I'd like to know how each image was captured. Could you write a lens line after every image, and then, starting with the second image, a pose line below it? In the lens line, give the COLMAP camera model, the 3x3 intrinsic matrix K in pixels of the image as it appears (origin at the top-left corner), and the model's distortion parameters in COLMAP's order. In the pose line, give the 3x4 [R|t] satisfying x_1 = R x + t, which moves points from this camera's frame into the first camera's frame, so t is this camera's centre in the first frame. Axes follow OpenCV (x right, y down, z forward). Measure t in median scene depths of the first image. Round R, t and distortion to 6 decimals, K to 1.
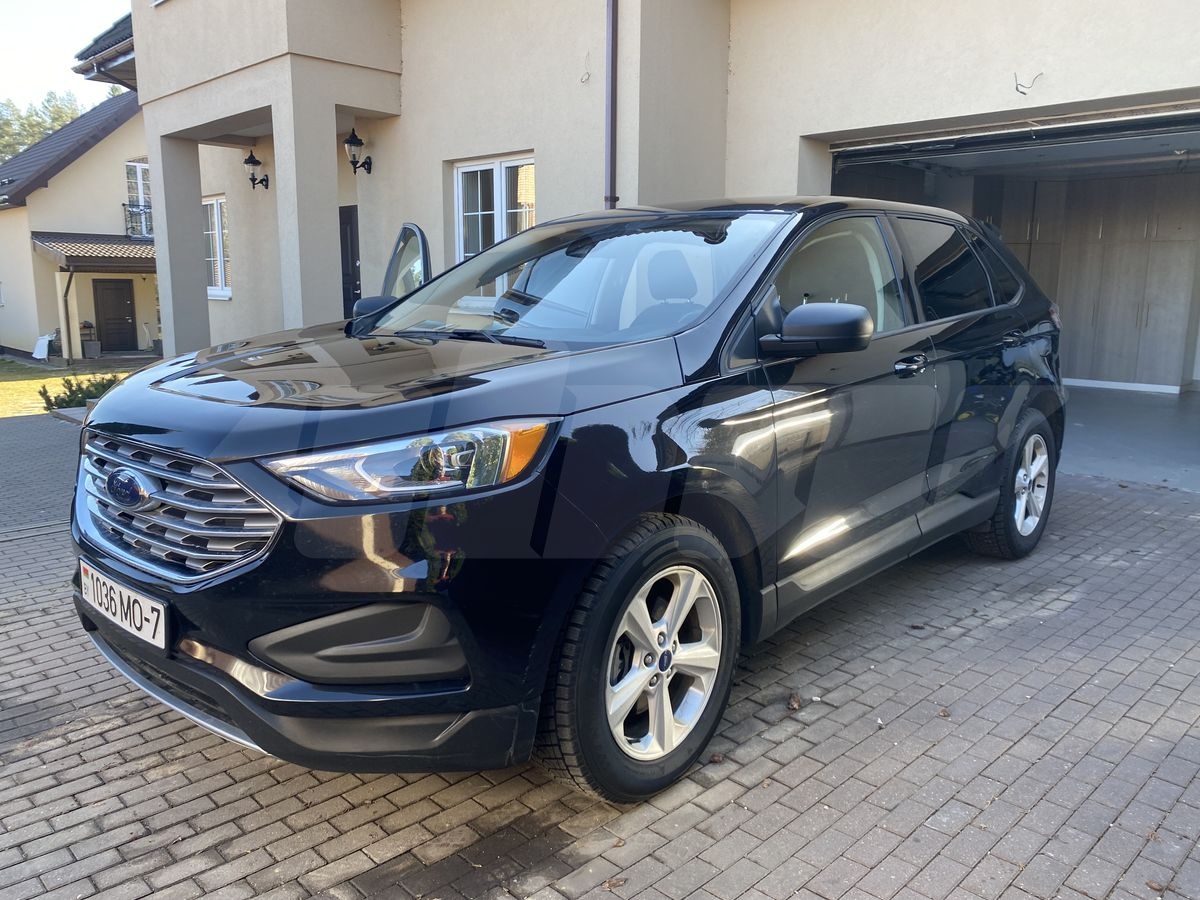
lens RADIAL K [[914.5, 0, 597.1], [0, 914.5, 446.8], [0, 0, 1]] dist [0.020242, -0.013665]
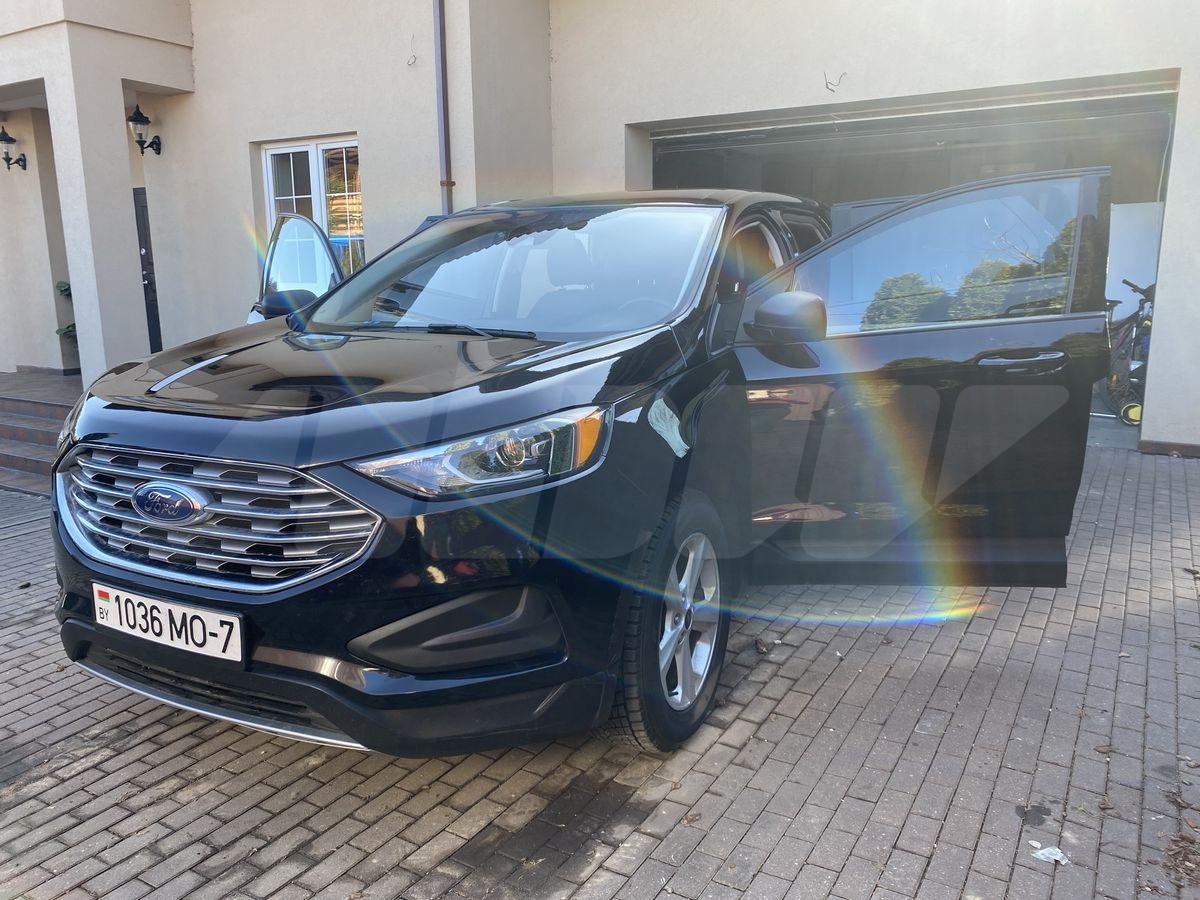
lens RADIAL K [[914.5, 0, 588.3], [0, 914.5, 447.2], [0, 0, 1]] dist [0.020242, -0.013665]
pose [[0.969632, -0.067754, 0.234994, -0.277121], [0.062496, 0.997601, 0.029759, -0.013186], [-0.236447, -0.014169, 0.971541, -0.038424]]
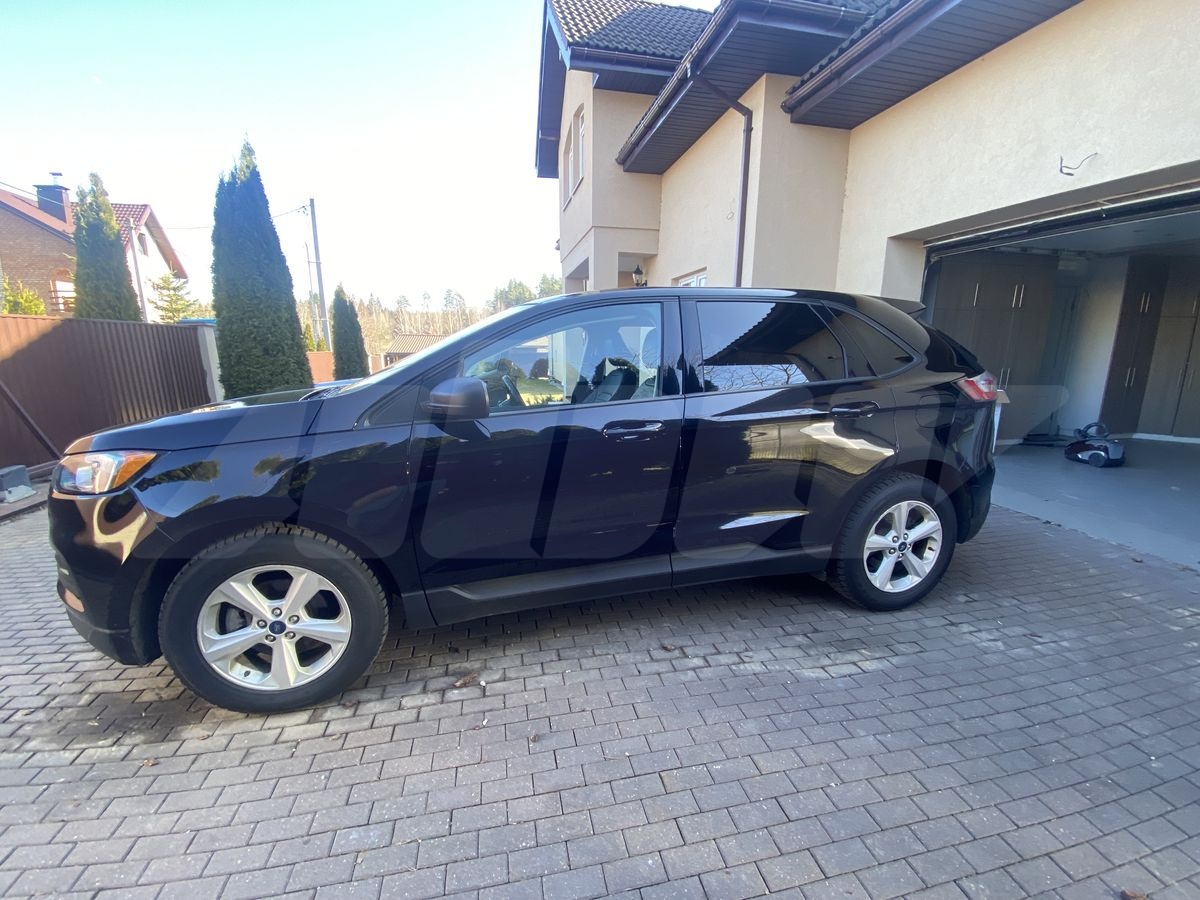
lens RADIAL K [[481.6, 0, 595.7], [0, 481.6, 454.9], [0, 0, 1]] dist [0.002585, -0.002025]
pose [[0.839167, 0.114344, -0.531718, 0.830462], [-0.092001, 0.993405, 0.068430, -0.128003], [0.536036, -0.008505, 0.844152, 0.607824]]
